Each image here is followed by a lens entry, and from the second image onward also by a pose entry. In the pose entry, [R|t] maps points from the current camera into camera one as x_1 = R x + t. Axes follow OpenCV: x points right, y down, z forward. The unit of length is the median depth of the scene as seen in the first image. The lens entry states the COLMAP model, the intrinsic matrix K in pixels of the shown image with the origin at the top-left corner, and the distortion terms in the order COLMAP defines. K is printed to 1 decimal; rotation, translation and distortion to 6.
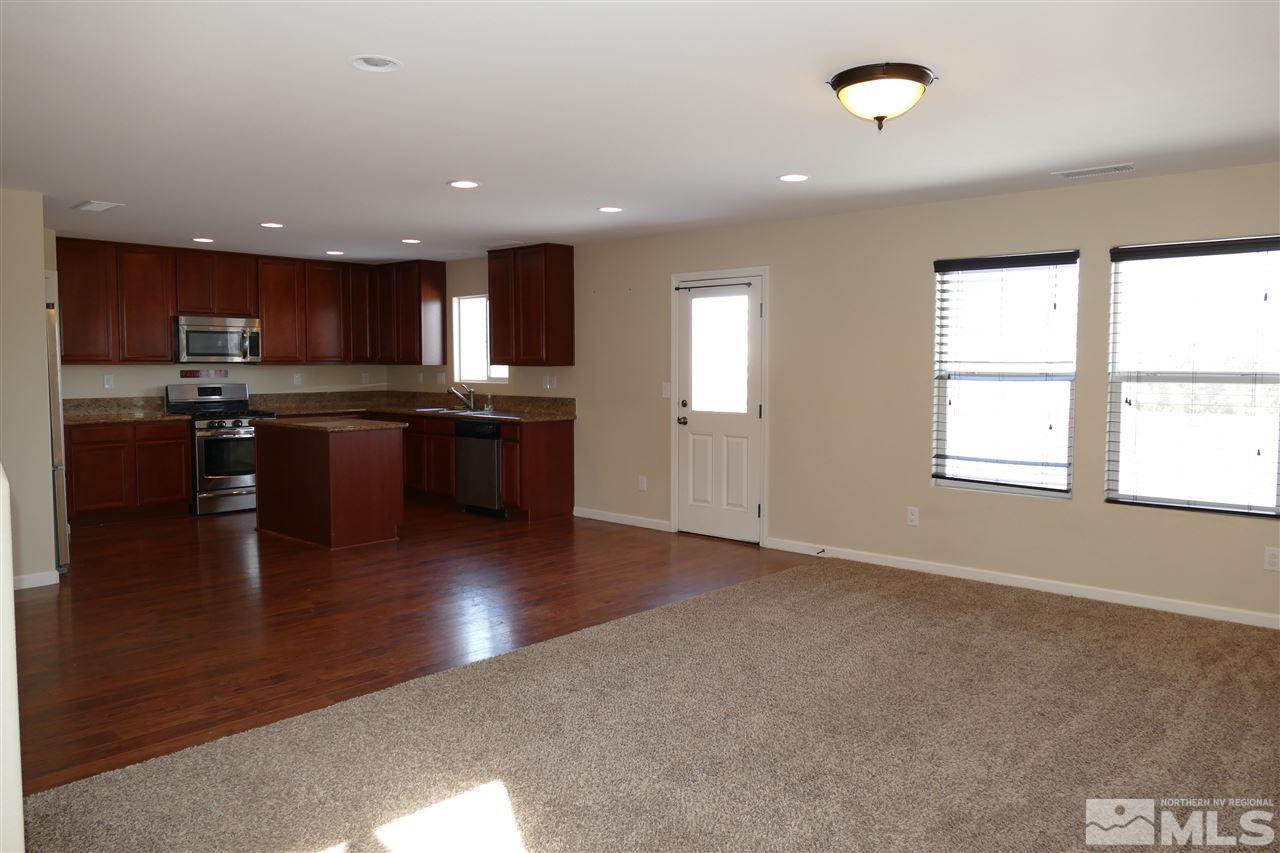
lens RADIAL K [[909.2, 0, 634.6], [0, 909.2, 425.2], [0, 0, 1]] dist [-0.027450, 0.025622]
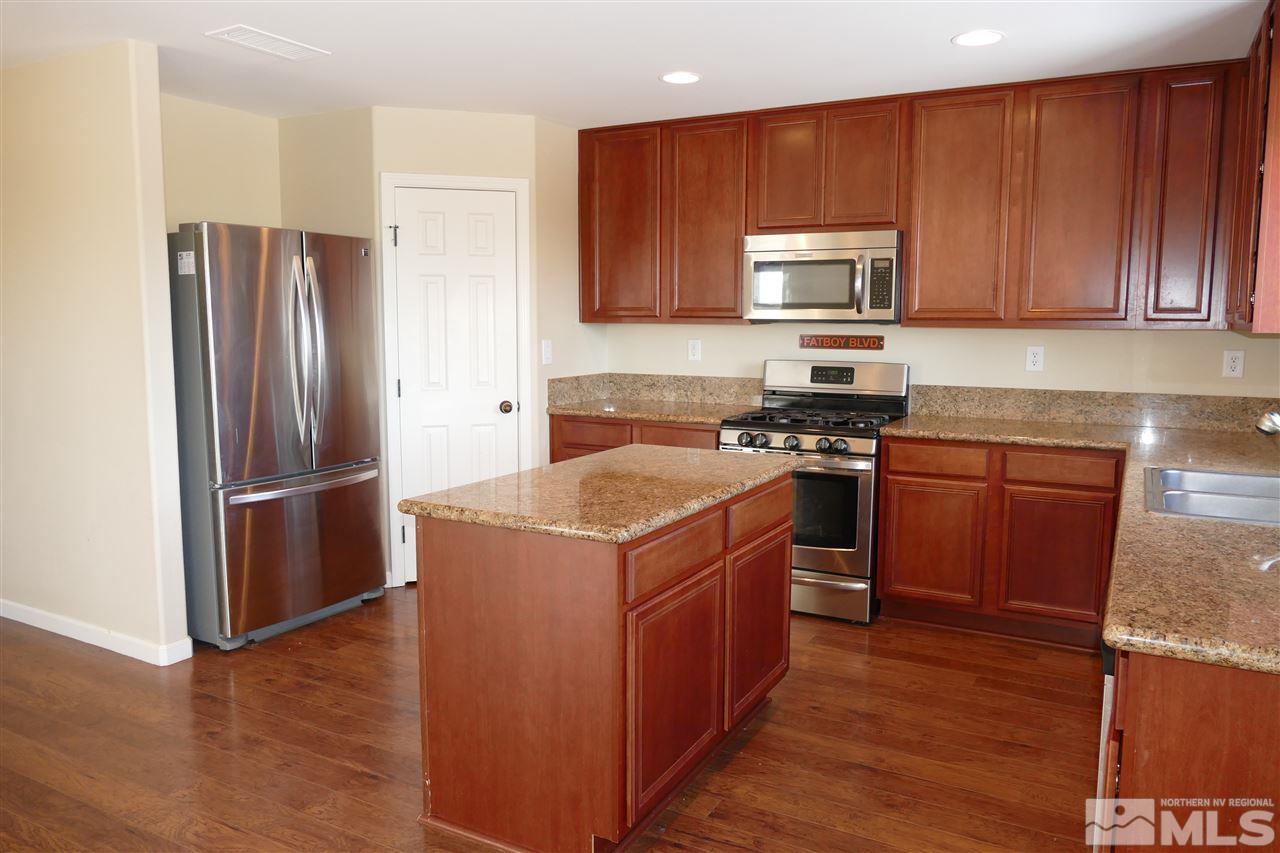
lens RADIAL K [[909.2, 0, 647.1], [0, 909.2, 429.2], [0, 0, 1]] dist [-0.027450, 0.025622]
pose [[0.237916, 0.116326, -0.964295, 0.028036], [-0.072137, 0.992177, 0.101891, -0.053466], [0.968603, 0.045320, 0.244446, 0.777135]]
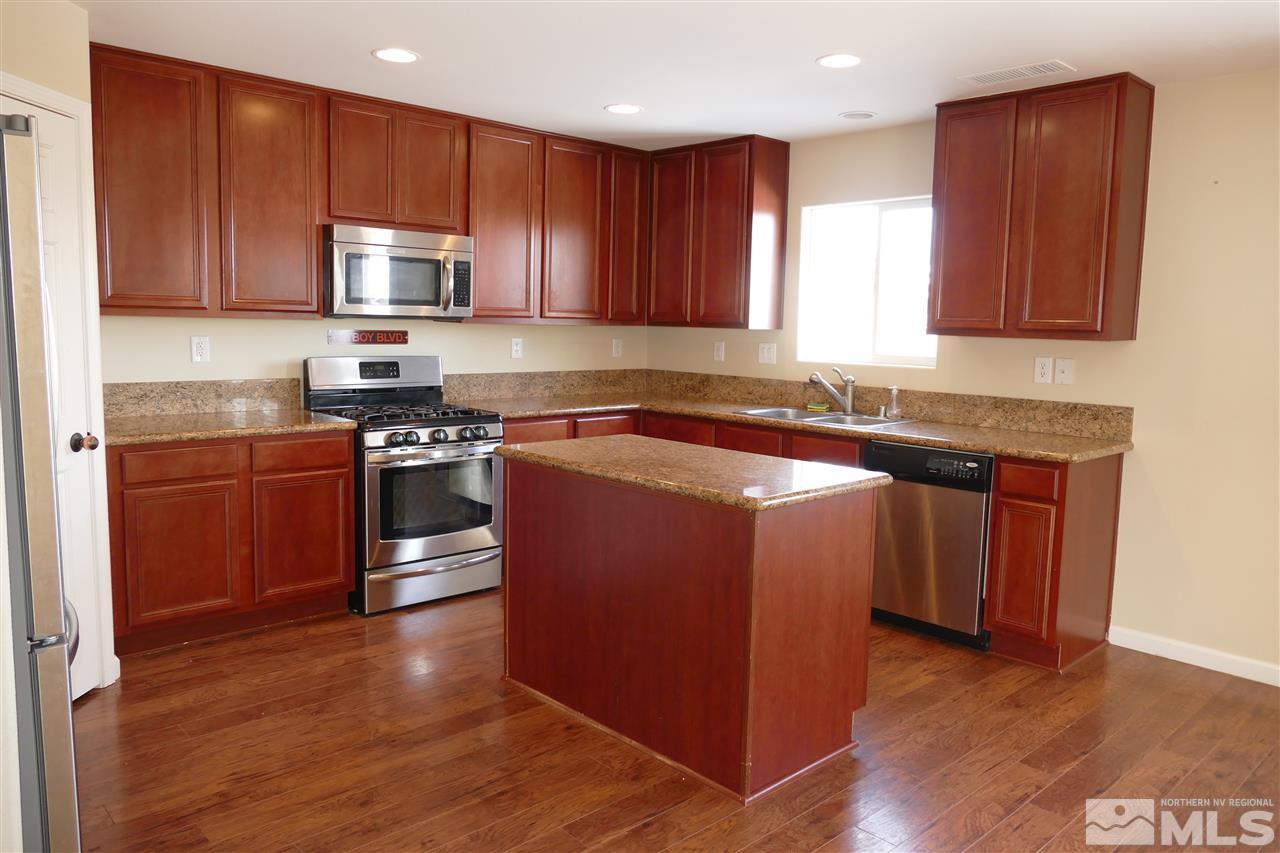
lens RADIAL K [[909.2, 0, 642.3], [0, 909.2, 426.8], [0, 0, 1]] dist [-0.027450, 0.025622]
pose [[0.997058, 0.029486, -0.070760, -0.278360], [-0.026249, 0.998585, 0.046244, -0.033283], [0.072023, -0.044251, 0.996421, 0.477135]]
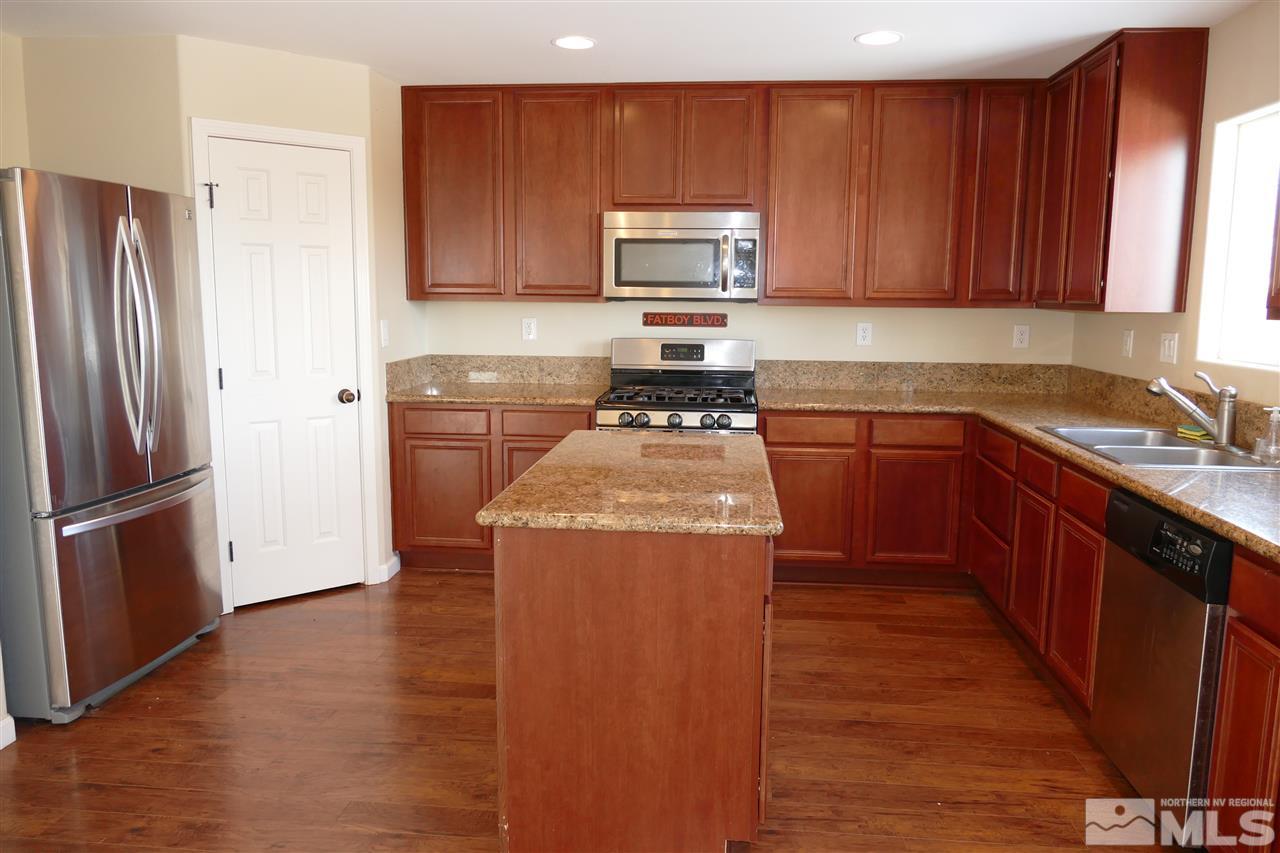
lens RADIAL K [[909.2, 0, 644.8], [0, 909.2, 428.3], [0, 0, 1]] dist [-0.027450, 0.025622]
pose [[0.600757, 0.120152, -0.790351, -0.043769], [-0.064375, 0.992701, 0.101981, -0.047151], [0.796836, -0.010387, 0.604107, 0.660742]]
